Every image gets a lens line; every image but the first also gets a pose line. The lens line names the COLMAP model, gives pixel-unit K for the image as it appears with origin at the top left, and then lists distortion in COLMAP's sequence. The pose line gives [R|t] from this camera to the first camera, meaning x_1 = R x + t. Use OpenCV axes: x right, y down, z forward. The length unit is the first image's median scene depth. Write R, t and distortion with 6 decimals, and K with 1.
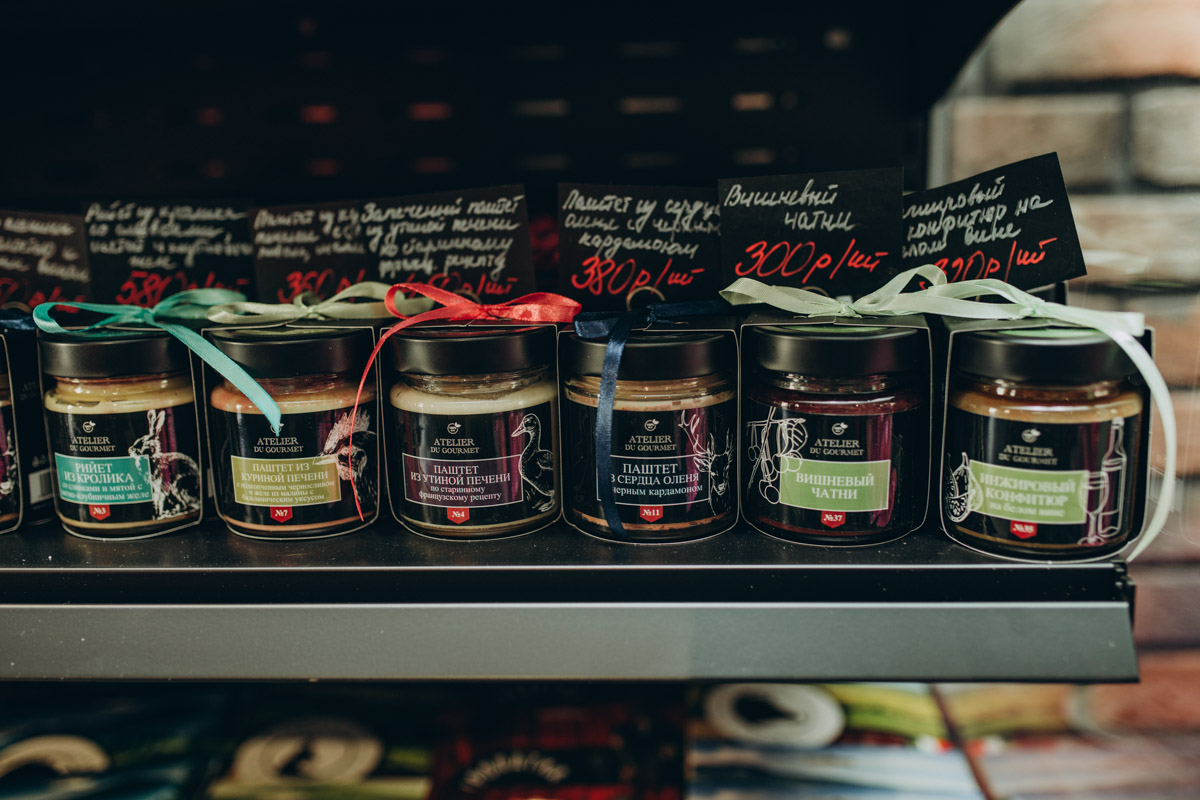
lens RADIAL K [[1178.2, 0, 600.5], [0, 1178.2, 400.8], [0, 0, 1]] dist [0.015082, 0.000000]
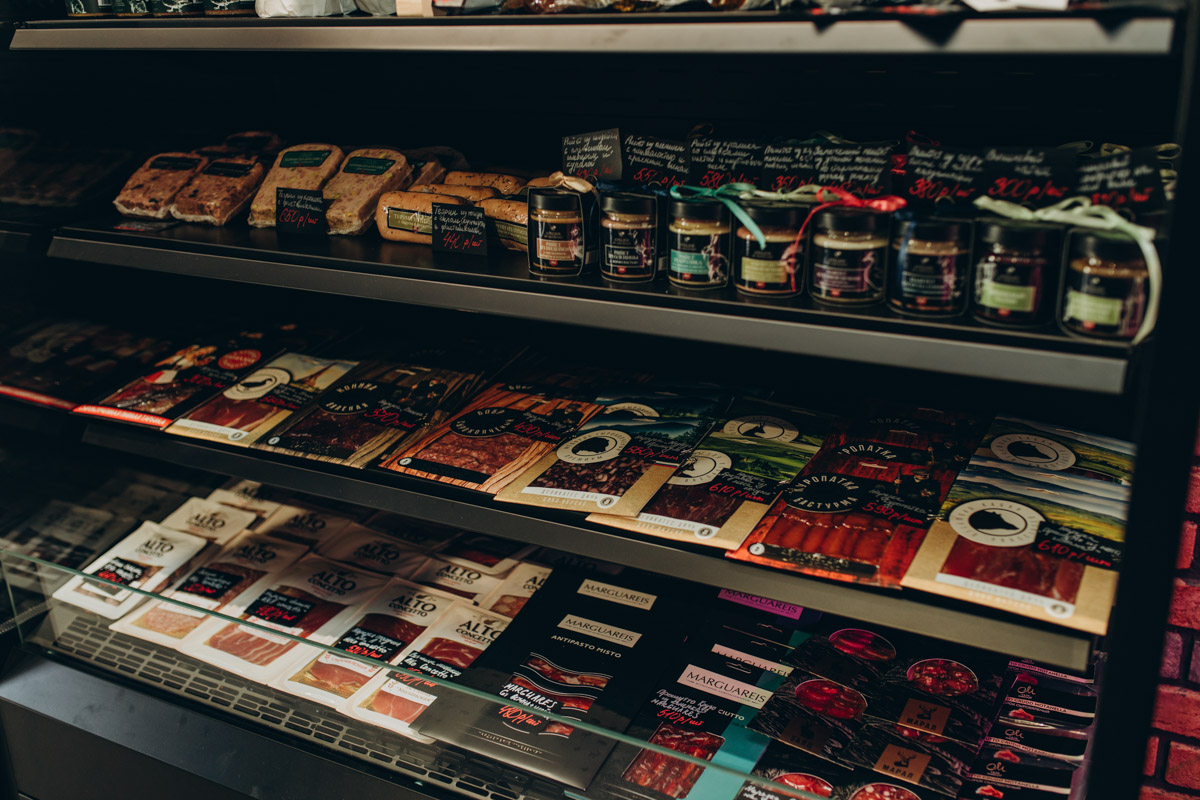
lens RADIAL K [[1178.2, 0, 599.5], [0, 1178.2, 396.6], [0, 0, 1]] dist [0.015082, 0.000000]
pose [[0.910959, 0.142986, -0.386922, 0.354419], [-0.096173, 0.985771, 0.137862, 0.022969], [0.401128, -0.088376, 0.911749, -1.208967]]
